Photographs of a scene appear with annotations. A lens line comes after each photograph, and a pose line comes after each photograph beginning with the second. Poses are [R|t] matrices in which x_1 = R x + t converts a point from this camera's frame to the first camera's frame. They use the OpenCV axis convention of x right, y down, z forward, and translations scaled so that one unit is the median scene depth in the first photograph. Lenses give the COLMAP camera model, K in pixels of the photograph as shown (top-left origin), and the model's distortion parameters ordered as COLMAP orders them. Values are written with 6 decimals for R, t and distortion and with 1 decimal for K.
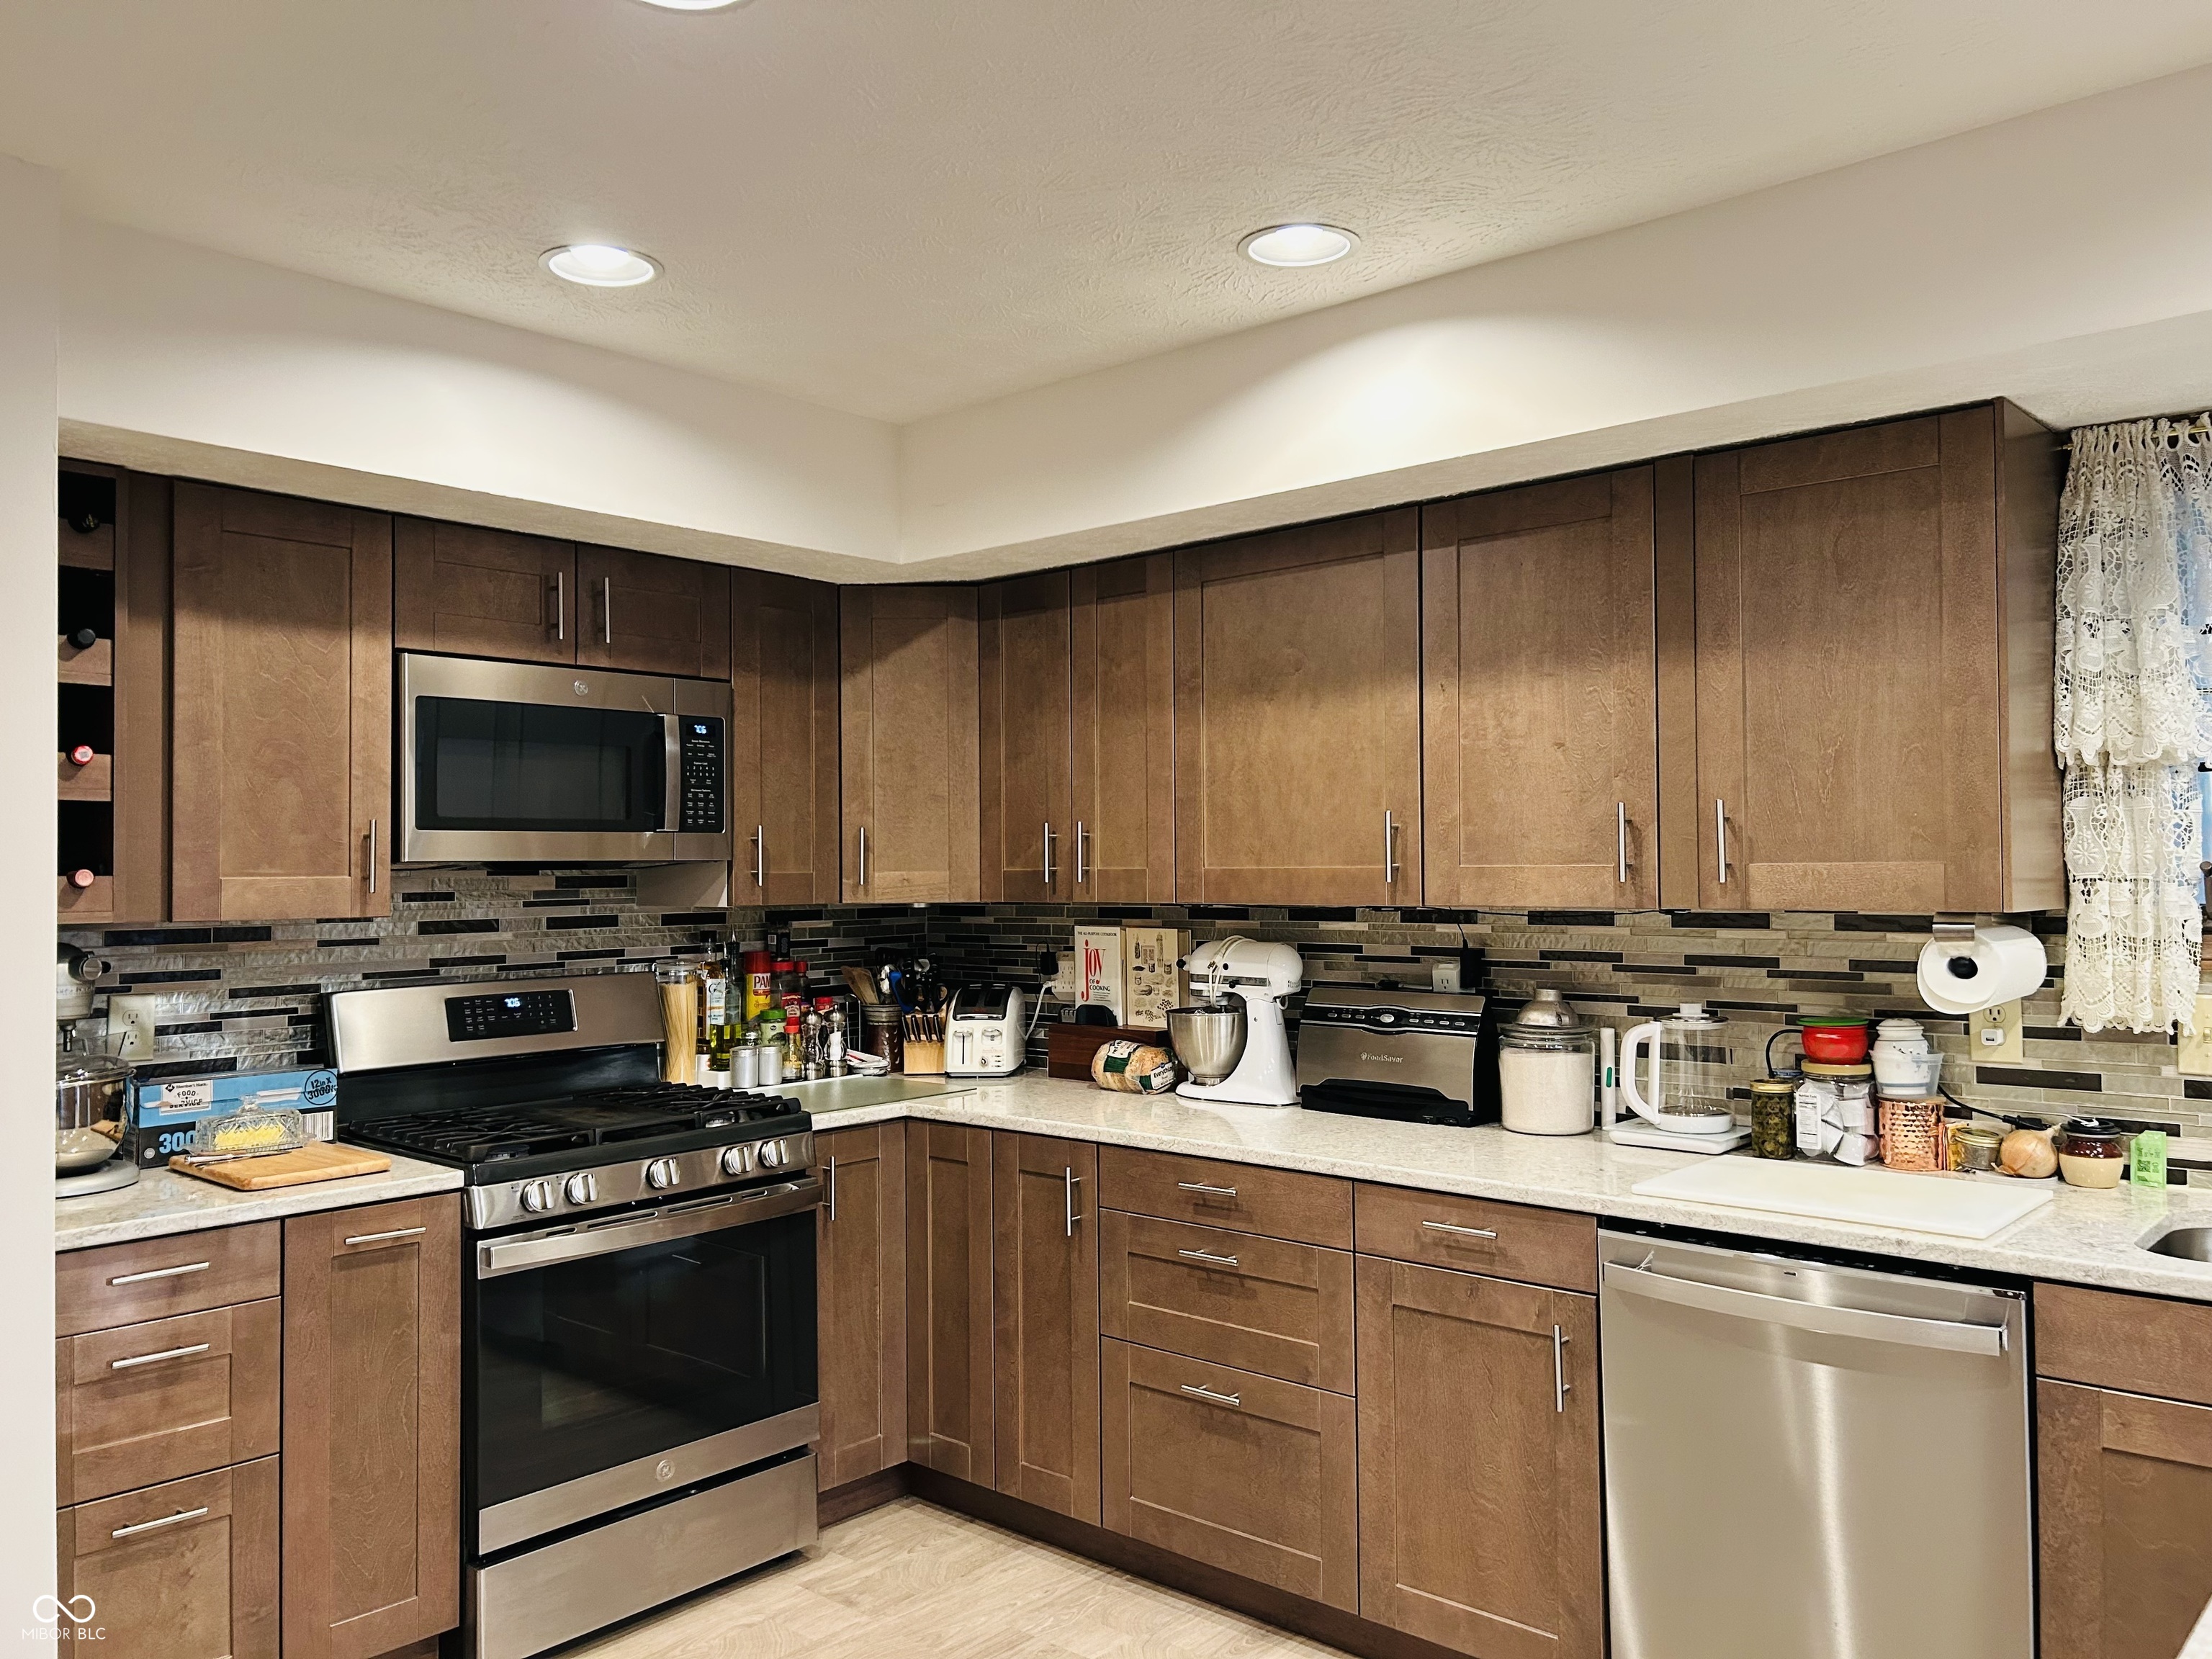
lens RADIAL K [[1672.5, 0, 1117.1], [0, 1672.5, 844.9], [0, 0, 1]] dist [0.056752, -0.054147]
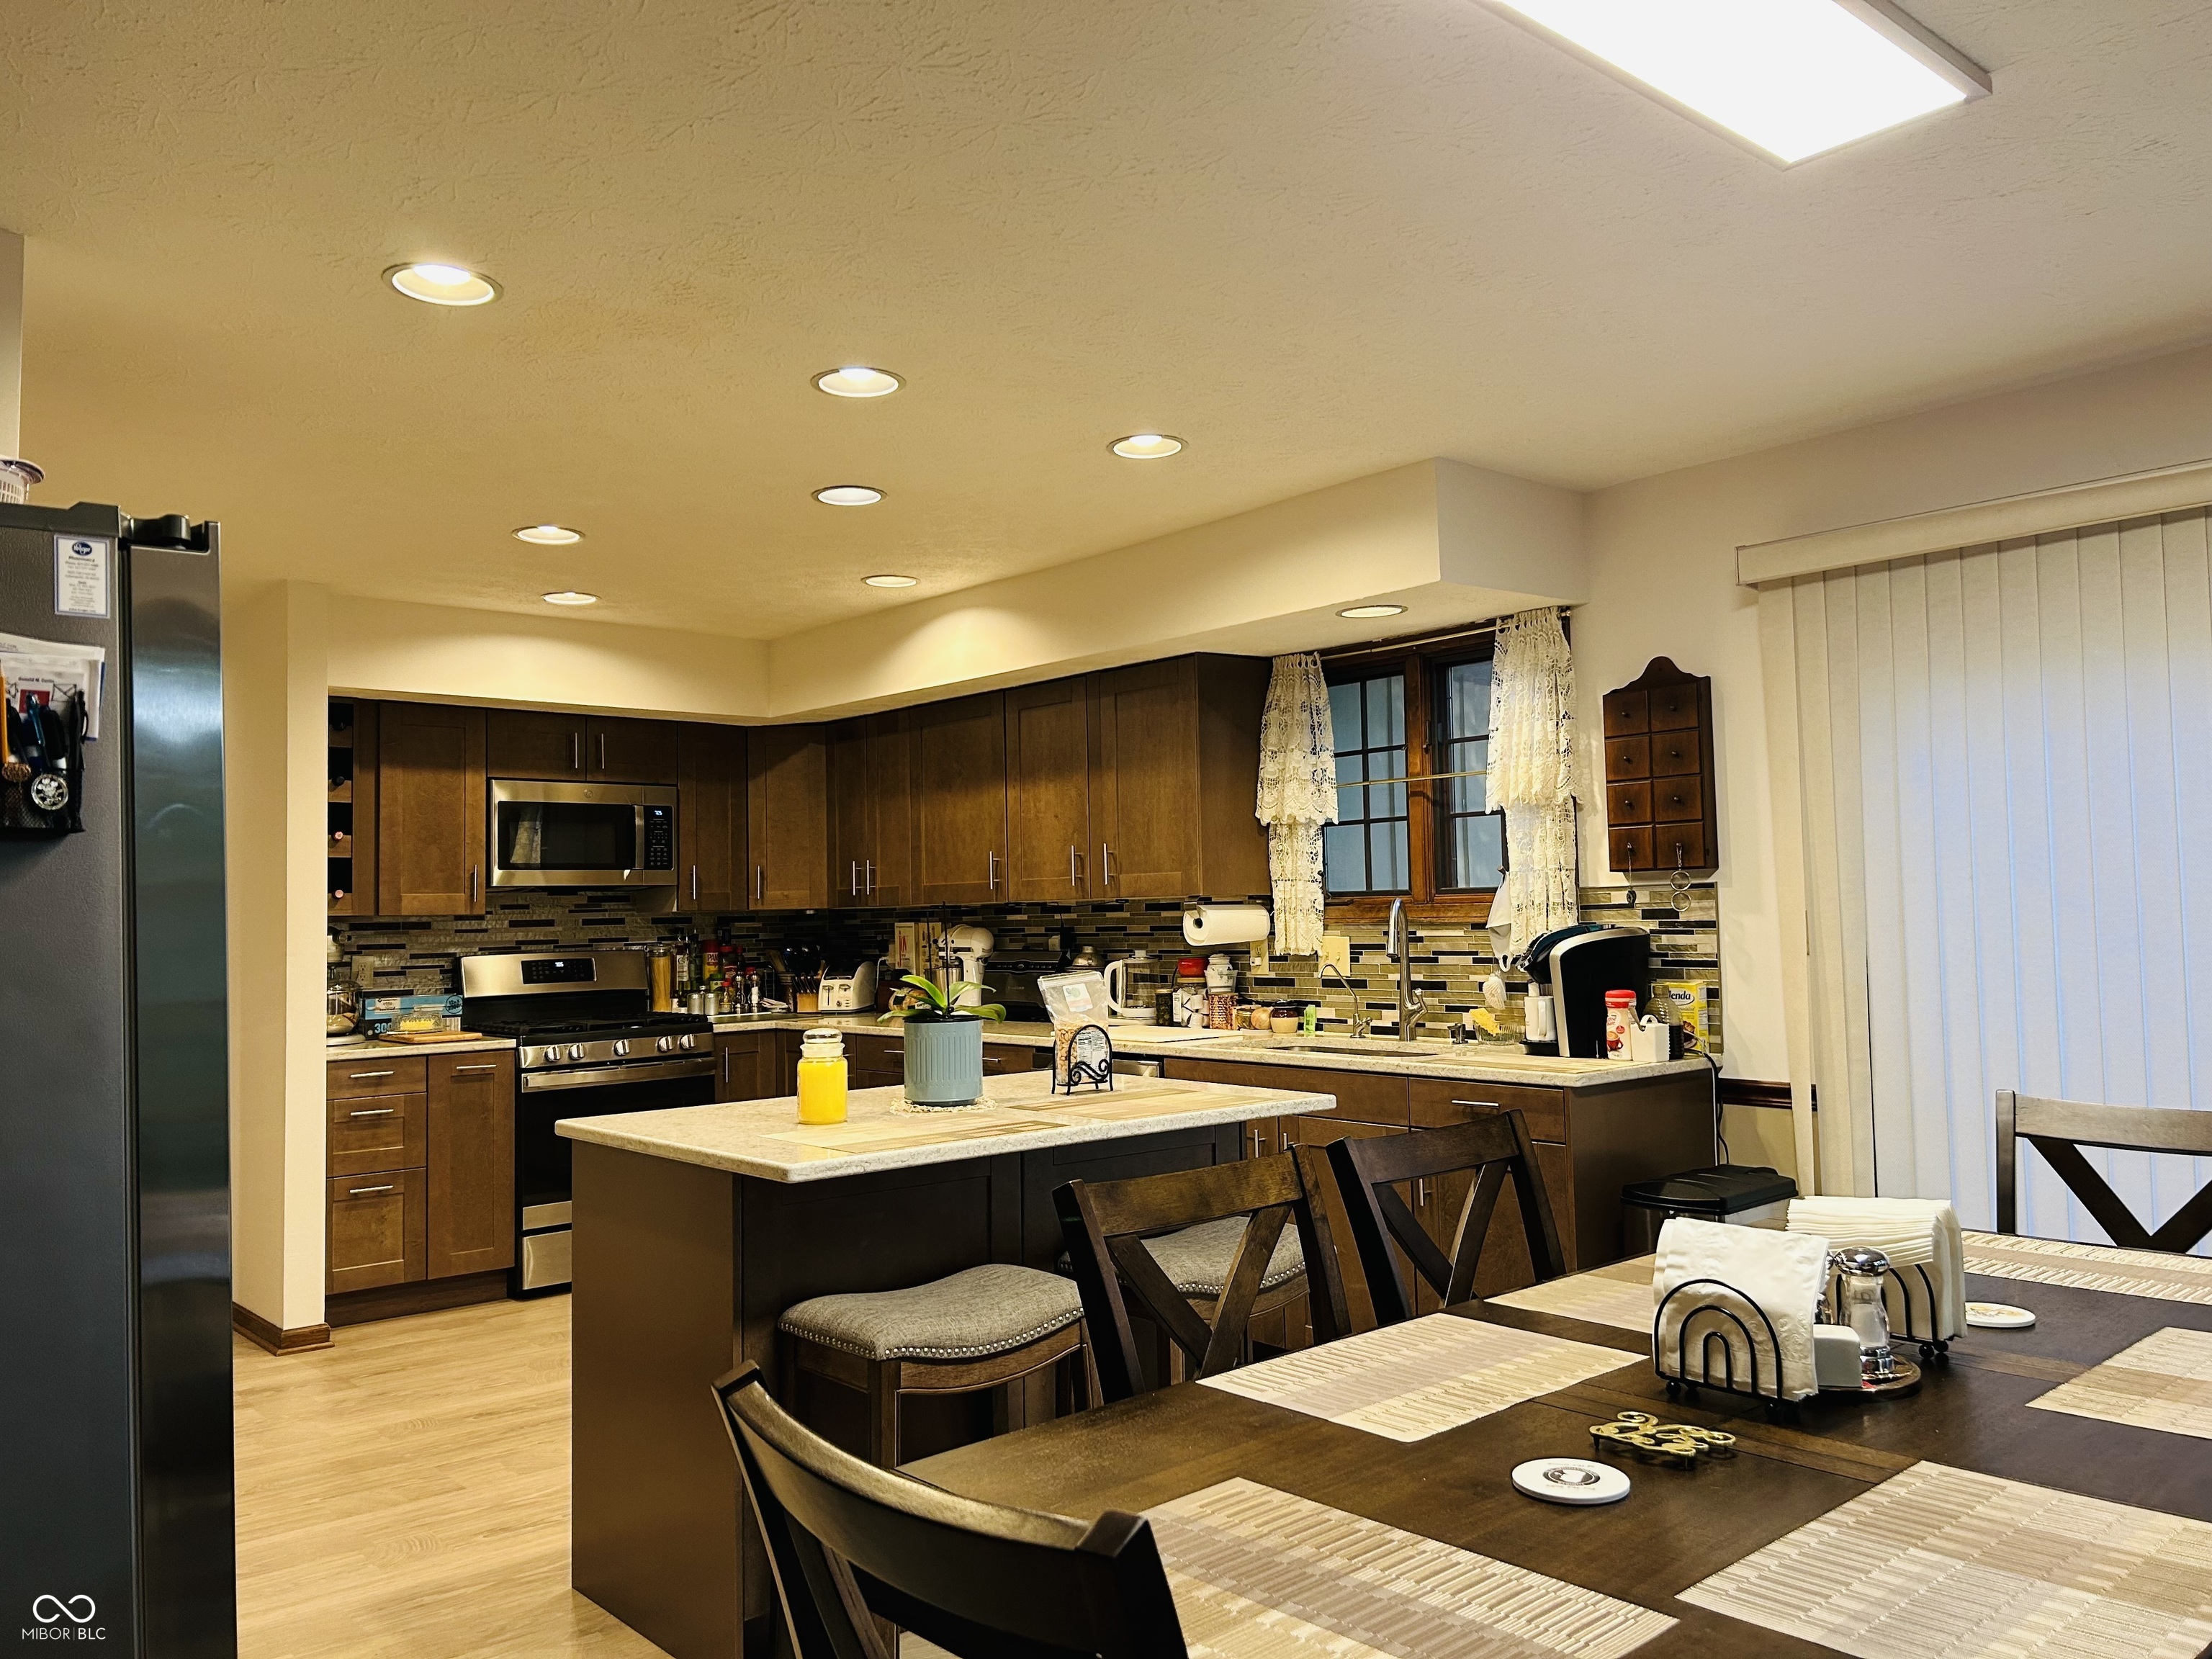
lens RADIAL K [[1678.9, 0, 1112.3], [0, 1678.9, 828.0], [0, 0, 1]] dist [0.061169, -0.062663]
pose [[0.992509, -0.019031, -0.120679, 0.525762], [0.014785, 0.999243, -0.035983, 0.023399], [0.121273, 0.033929, 0.992039, -0.856167]]
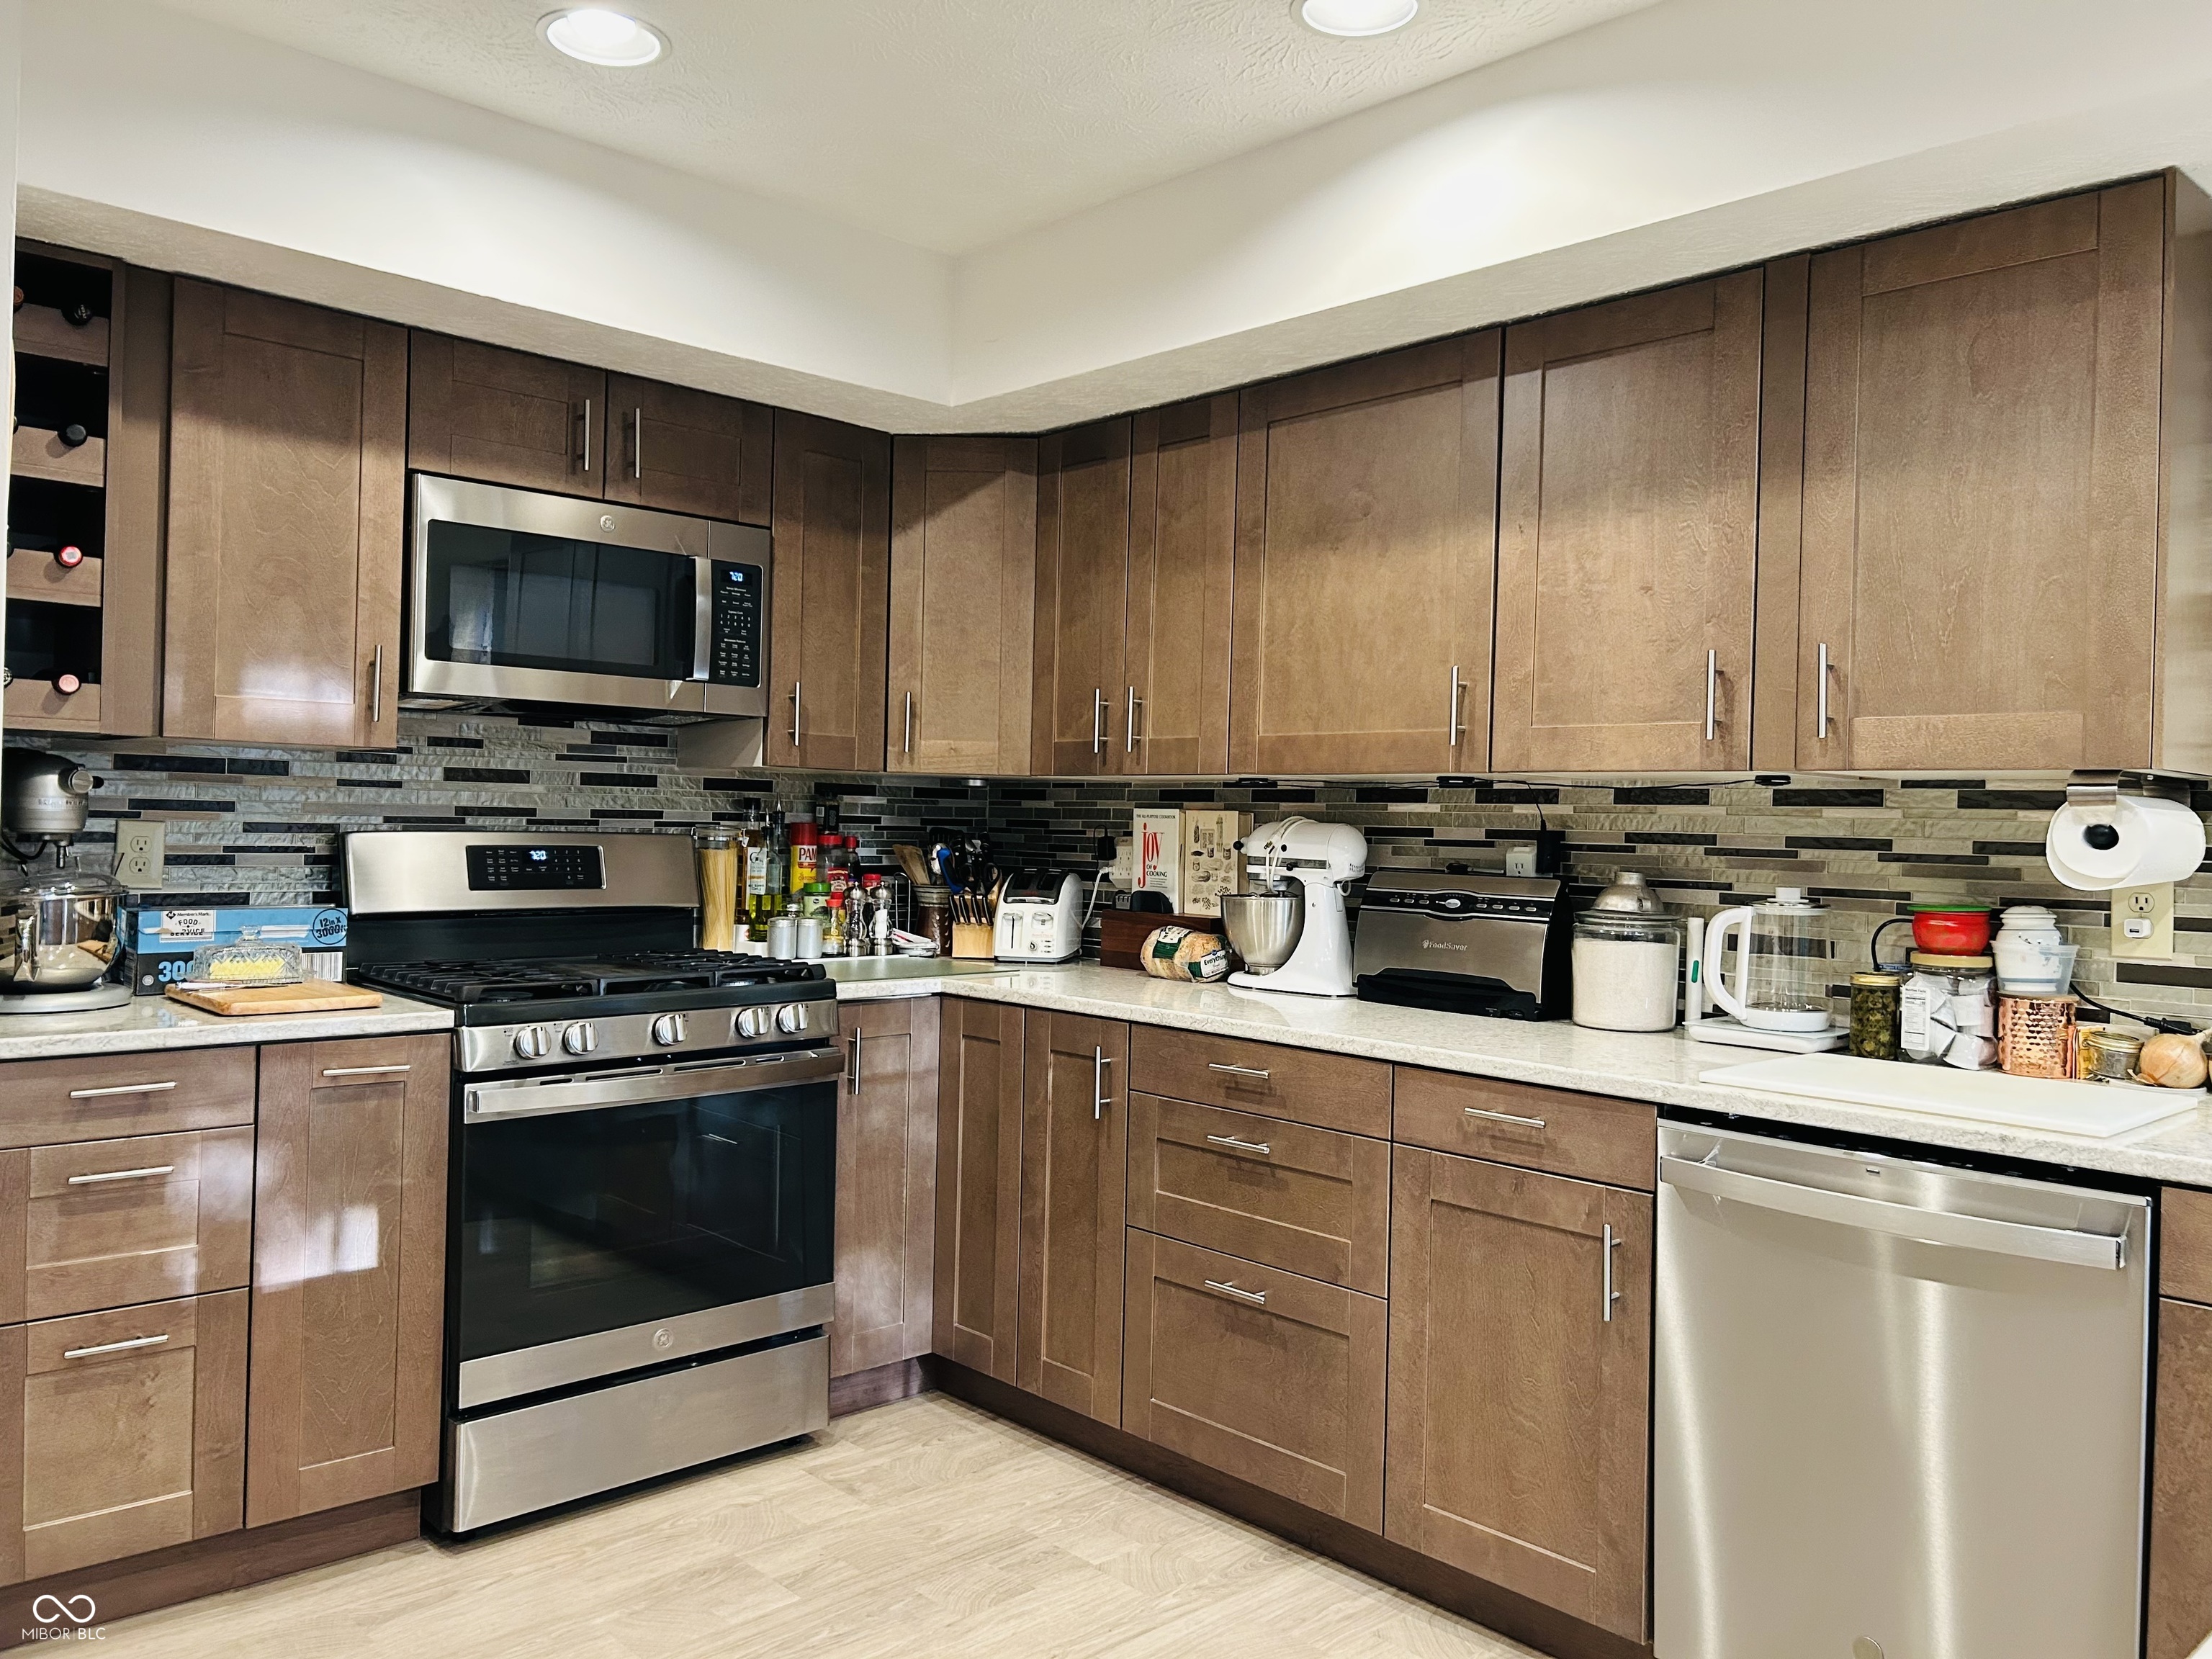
lens RADIAL K [[1678.9, 0, 1112.3], [0, 1678.9, 828.0], [0, 0, 1]] dist [0.061169, -0.062663]
pose [[0.995740, 0.033663, -0.085842, 0.058349], [-0.032032, 0.999280, 0.020311, 0.054420], [0.086464, -0.017475, 0.996102, 0.073355]]
